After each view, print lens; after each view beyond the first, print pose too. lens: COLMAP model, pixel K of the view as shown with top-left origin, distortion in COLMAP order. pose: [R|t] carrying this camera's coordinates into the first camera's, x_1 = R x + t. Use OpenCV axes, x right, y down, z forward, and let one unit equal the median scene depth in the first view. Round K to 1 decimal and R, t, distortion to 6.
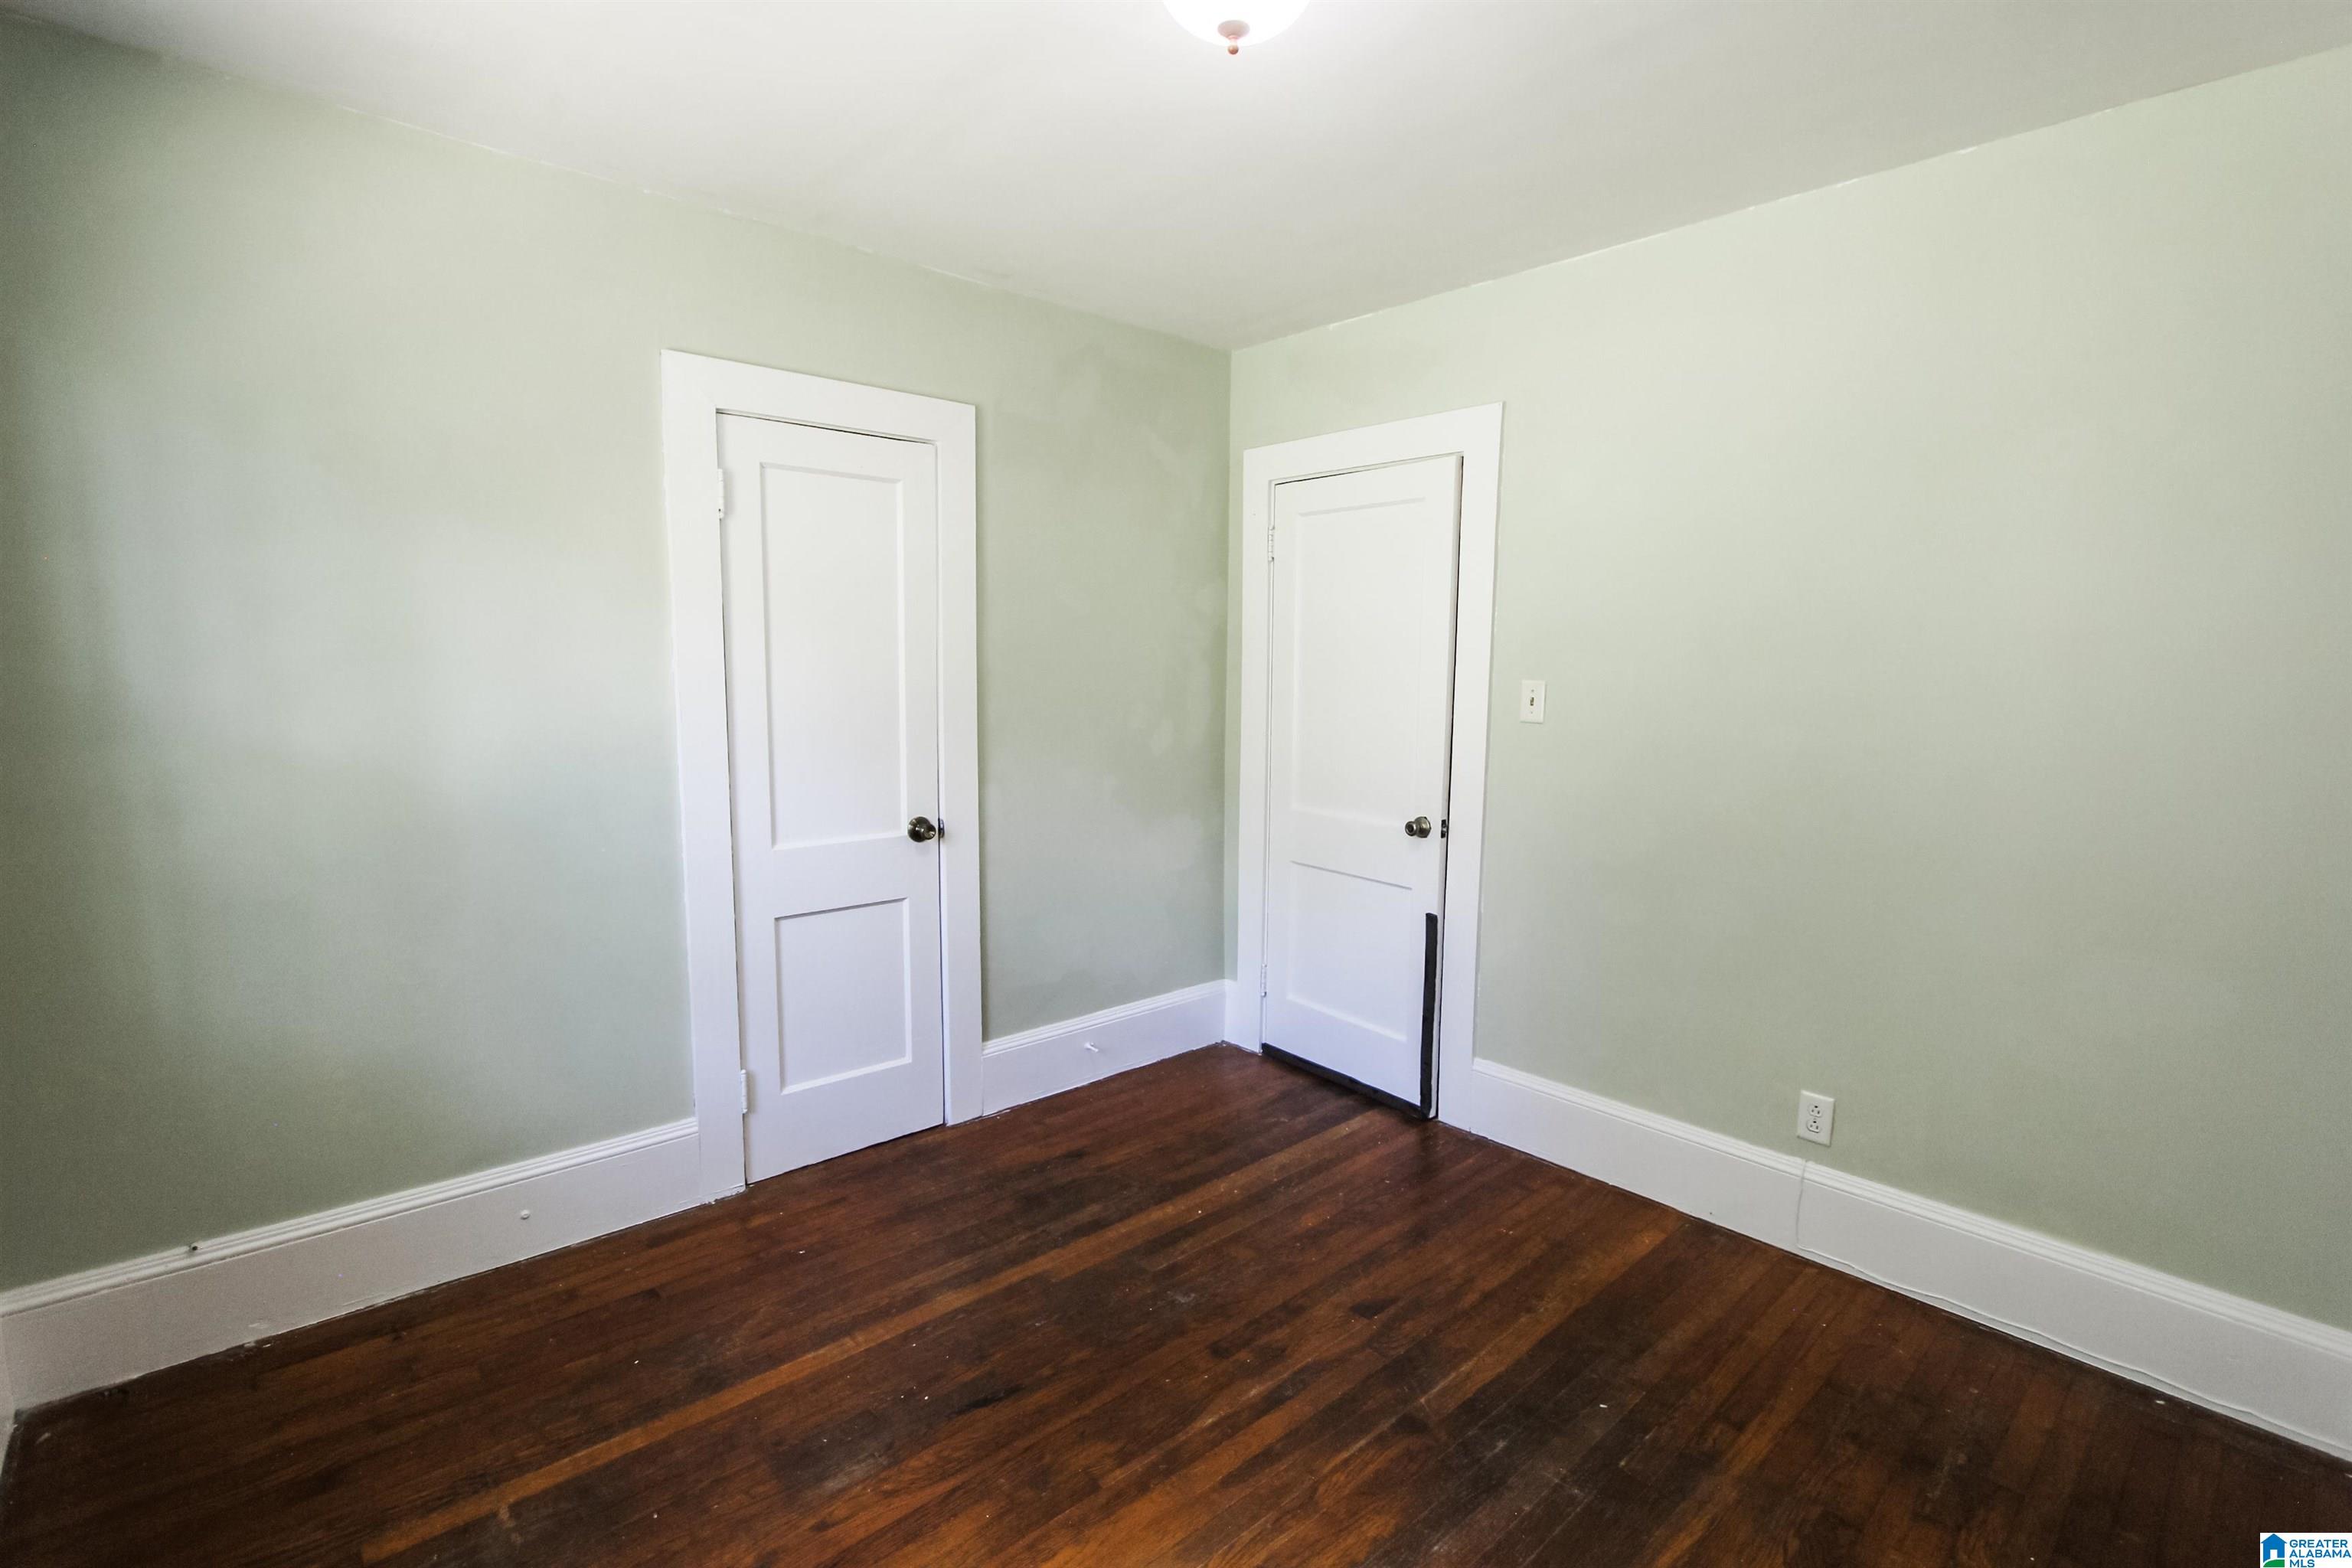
lens RADIAL K [[1086.7, 0, 1178.1], [0, 1086.7, 790.2], [0, 0, 1]] dist [-0.019215, 0.002805]
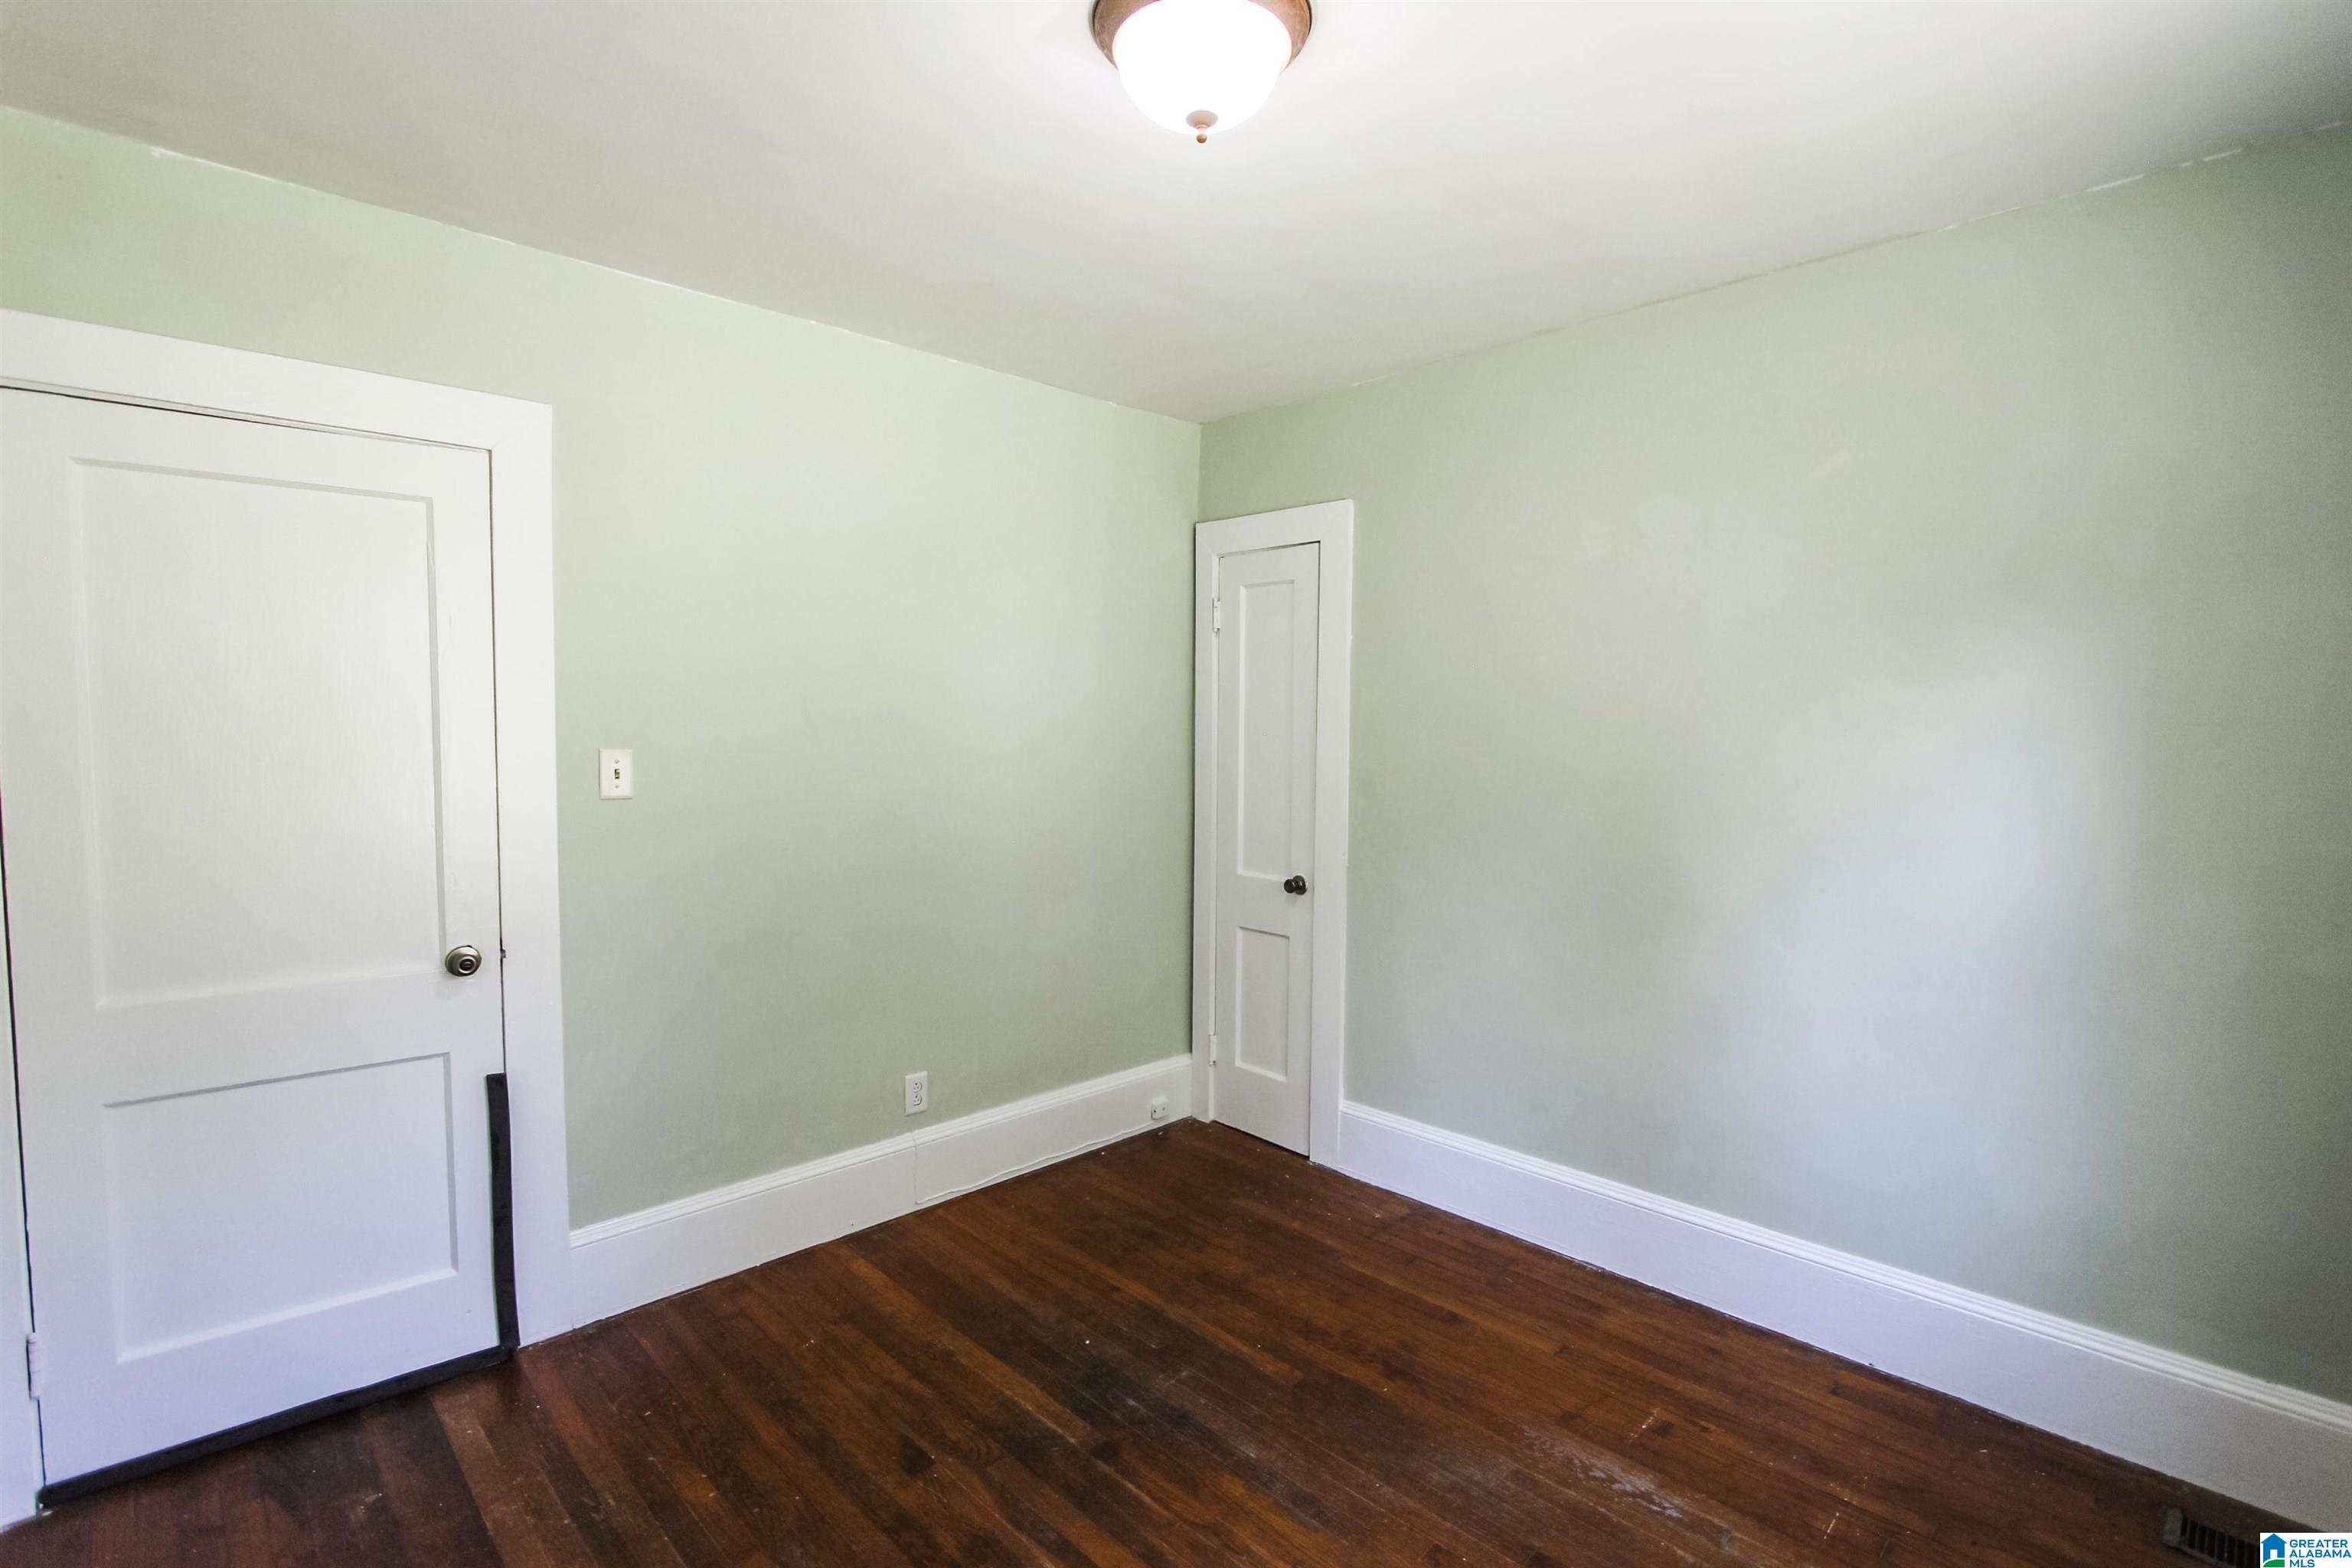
lens RADIAL K [[1086.7, 0, 1178.1], [0, 1086.7, 790.2], [0, 0, 1]] dist [-0.019215, 0.002805]
pose [[-0.034505, -0.074985, 0.996588, -0.627833], [0.116961, 0.990026, 0.078541, -0.100381], [-0.992537, 0.119272, -0.025391, 0.700341]]
